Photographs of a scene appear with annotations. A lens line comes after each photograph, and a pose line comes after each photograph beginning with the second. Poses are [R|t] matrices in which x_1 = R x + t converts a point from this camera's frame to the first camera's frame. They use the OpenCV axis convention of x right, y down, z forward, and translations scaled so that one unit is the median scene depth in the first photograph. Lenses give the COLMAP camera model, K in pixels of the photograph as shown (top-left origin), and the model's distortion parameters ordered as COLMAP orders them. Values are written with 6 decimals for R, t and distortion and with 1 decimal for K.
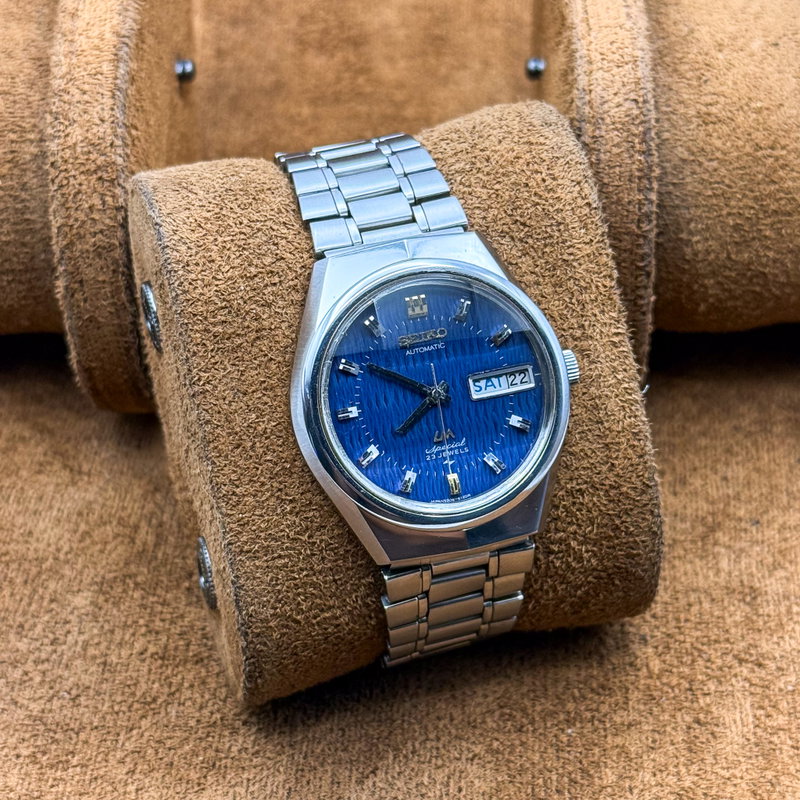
lens RADIAL K [[1906.3, 0, 411.0], [0, 1906.3, 400.1], [0, 0, 1]] dist [0.721002, -0.036311]
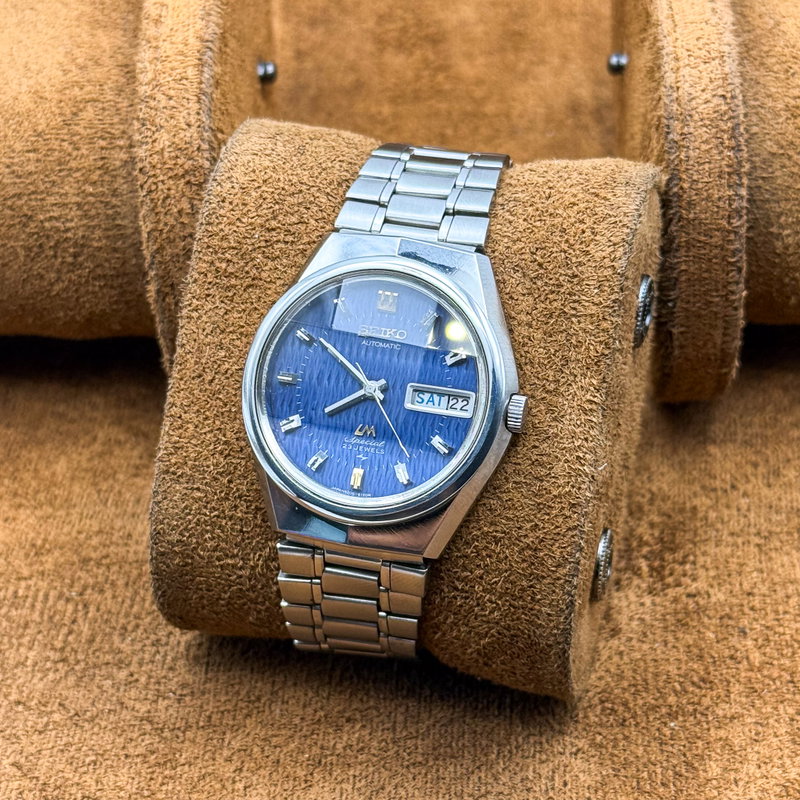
lens RADIAL K [[1906.3, 0, 411.0], [0, 1906.3, 400.1], [0, 0, 1]] dist [0.721002, -0.036311]
pose [[0.856184, 0.323633, -0.402754, 0.433636], [-0.340379, 0.939759, 0.031556, -0.036009], [0.388704, 0.110072, 0.914764, 0.083268]]
